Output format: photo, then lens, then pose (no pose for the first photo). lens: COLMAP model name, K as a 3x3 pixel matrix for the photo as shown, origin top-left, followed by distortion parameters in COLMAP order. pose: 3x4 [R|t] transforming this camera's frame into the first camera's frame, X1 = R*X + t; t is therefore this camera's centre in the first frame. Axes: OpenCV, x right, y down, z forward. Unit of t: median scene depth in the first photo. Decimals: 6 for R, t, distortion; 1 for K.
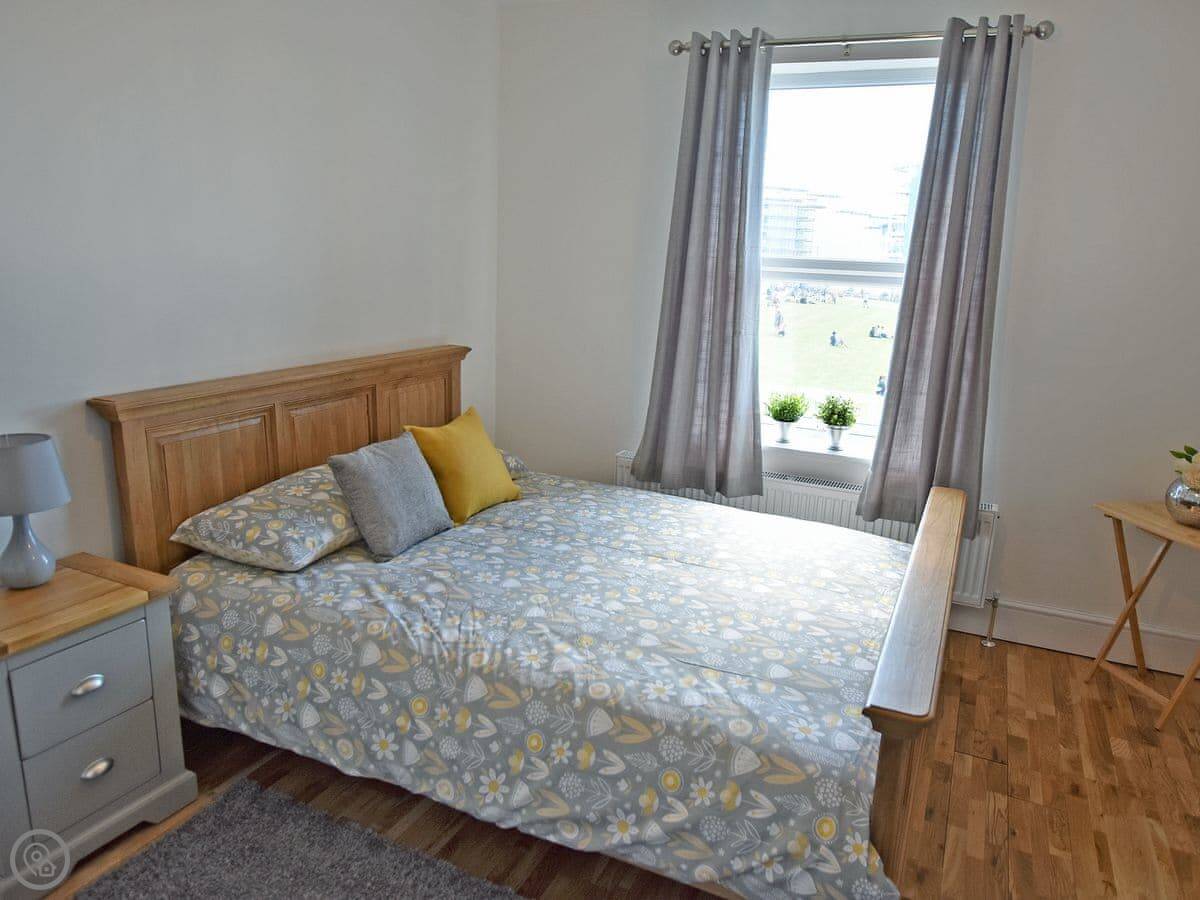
lens RADIAL K [[858.0, 0, 600.0], [0, 858.0, 450.0], [0, 0, 1]] dist [0.001786, -0.001083]
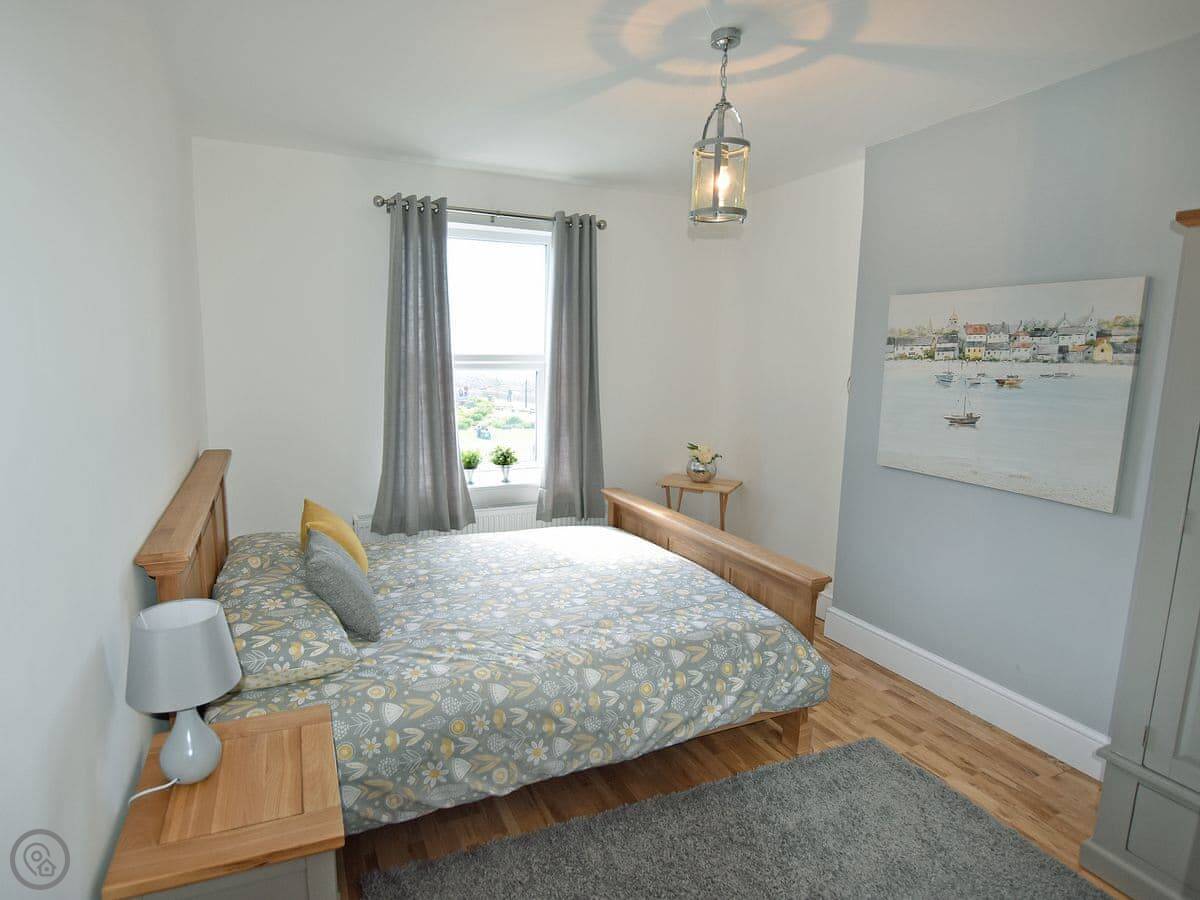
lens RADIAL K [[662.1, 0, 595.7], [0, 662.1, 444.0], [0, 0, 1]] dist [-0.015993, 0.002167]
pose [[0.647386, -0.137710, 0.749618, -0.816800], [0.182495, 0.982938, 0.022965, -0.107373], [-0.739991, 0.121934, 0.661472, 0.215970]]
